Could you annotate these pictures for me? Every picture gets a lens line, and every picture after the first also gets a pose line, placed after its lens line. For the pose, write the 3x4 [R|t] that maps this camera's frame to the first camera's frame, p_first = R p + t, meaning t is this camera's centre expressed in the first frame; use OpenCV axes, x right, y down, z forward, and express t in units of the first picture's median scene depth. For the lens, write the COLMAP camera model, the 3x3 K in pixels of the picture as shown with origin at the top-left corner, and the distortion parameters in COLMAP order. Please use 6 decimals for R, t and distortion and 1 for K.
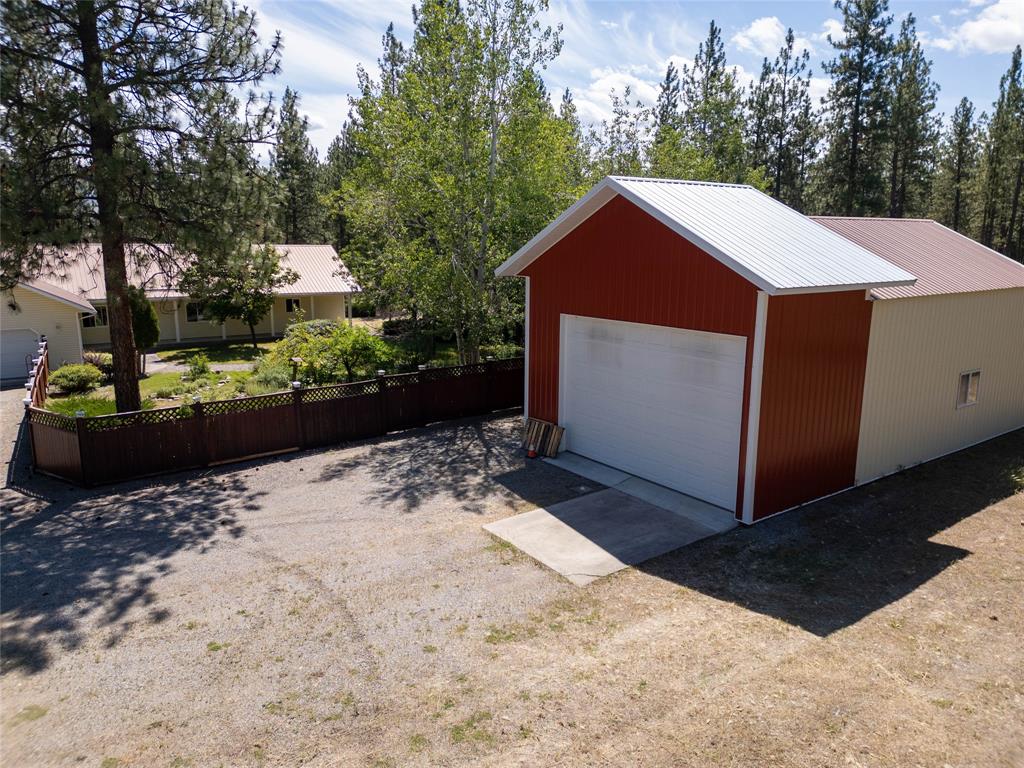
lens RADIAL K [[711.4, 0, 516.5], [0, 711.4, 383.6], [0, 0, 1]] dist [0.077054, -0.069571]
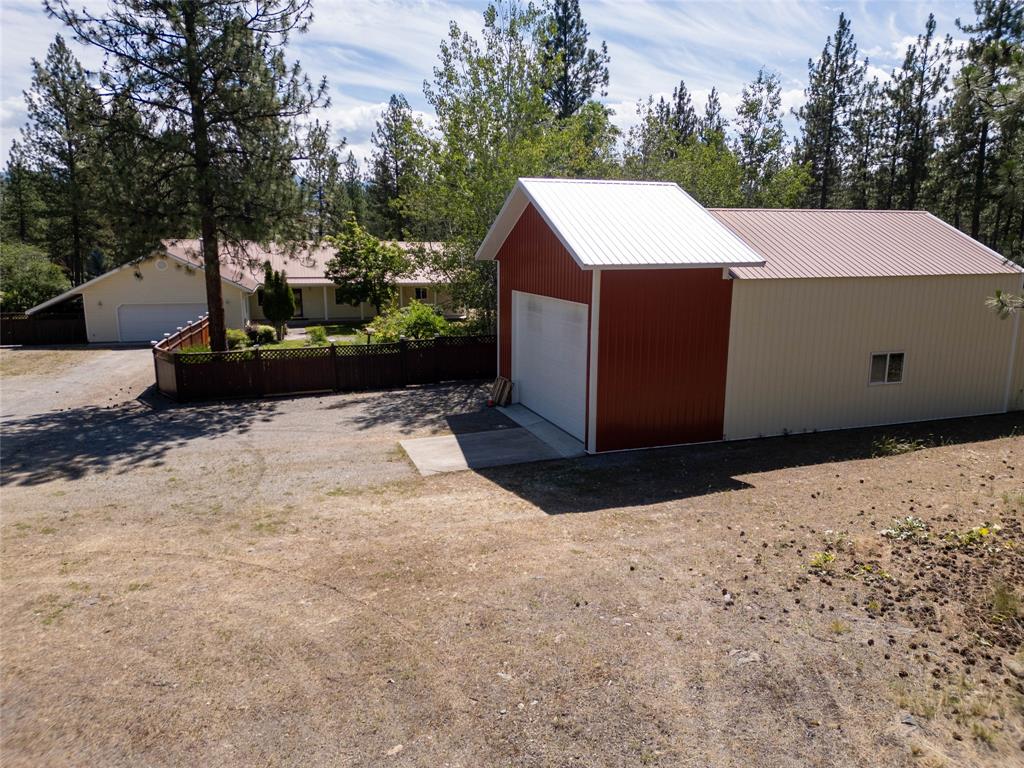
lens RADIAL K [[711.4, 0, 516.5], [0, 711.4, 383.6], [0, 0, 1]] dist [0.077054, -0.069571]
pose [[0.958999, 0.054940, -0.278035, 0.412624], [-0.055626, 0.998437, 0.005429, 0.056278], [0.277898, 0.010259, 0.960556, -0.177806]]
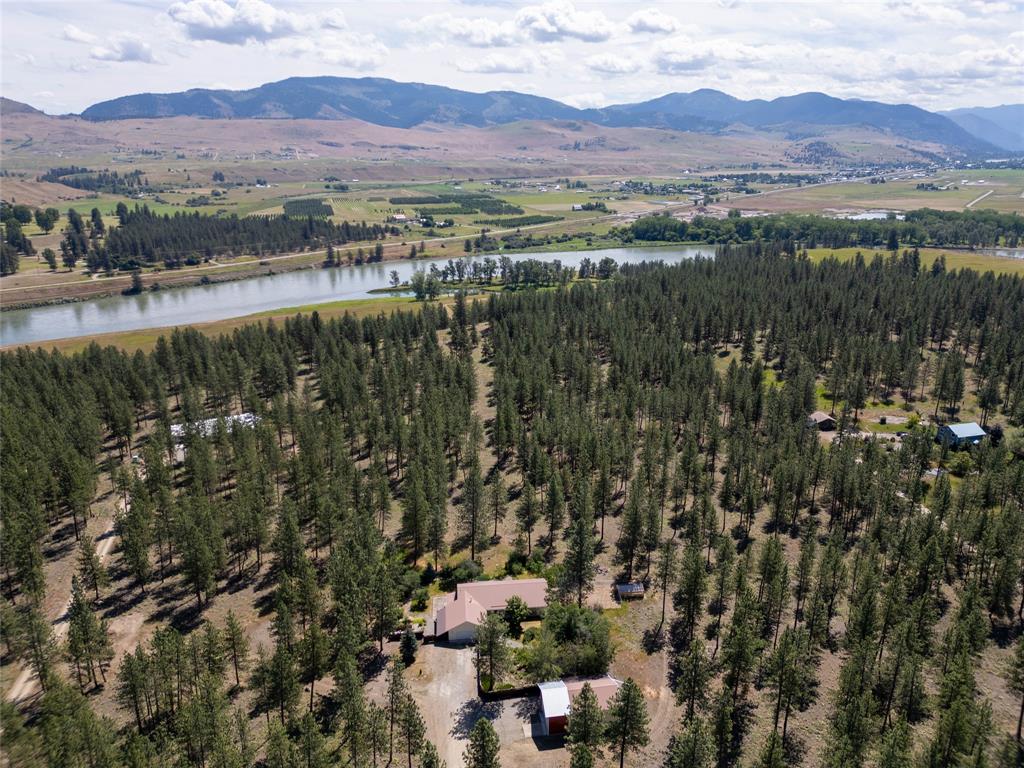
lens RADIAL K [[712.3, 0, 514.7], [0, 712.3, 379.4], [0, 0, 1]] dist [0.081670, -0.084103]
pose [[0.890204, 0.127445, -0.437373, 2.648157], [-0.075297, 0.988029, 0.134643, -4.296164], [0.449297, -0.086927, 0.889143, -5.480470]]
